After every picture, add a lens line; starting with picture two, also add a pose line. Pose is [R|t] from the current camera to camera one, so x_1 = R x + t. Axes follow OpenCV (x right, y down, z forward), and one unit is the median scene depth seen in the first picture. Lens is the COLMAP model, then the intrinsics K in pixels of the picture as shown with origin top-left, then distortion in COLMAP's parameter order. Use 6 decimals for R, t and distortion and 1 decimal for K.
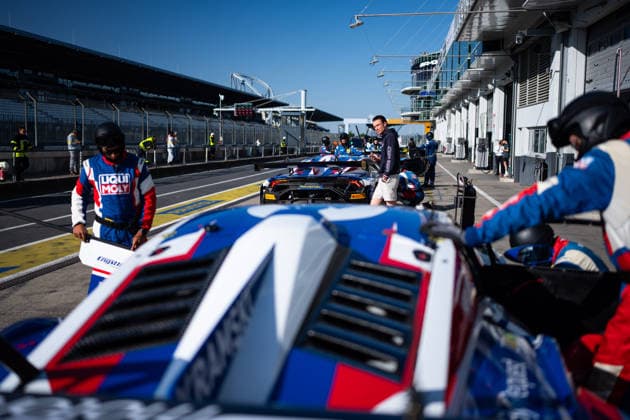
lens RADIAL K [[649.4, 0, 294.5], [0, 649.4, 208.9], [0, 0, 1]] dist [-0.018271, 0.000691]
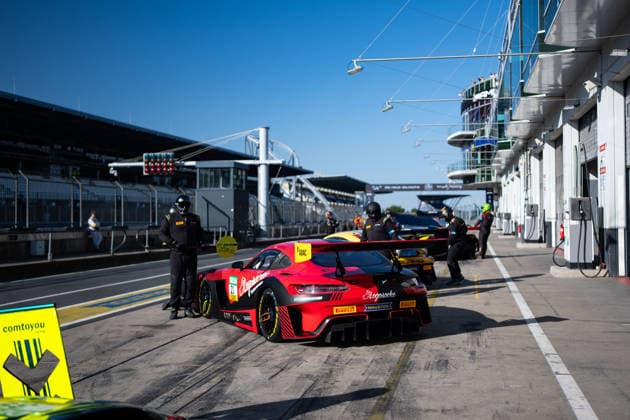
lens RADIAL K [[722.8, 0, 329.4], [0, 722.8, 209.9], [0, 0, 1]] dist [-0.059242, -0.000046]
pose [[0.999656, -0.014065, -0.022132, 0.063876], [0.011417, 0.993235, -0.115557, -0.029518], [0.023608, 0.115264, 0.993054, 0.293878]]
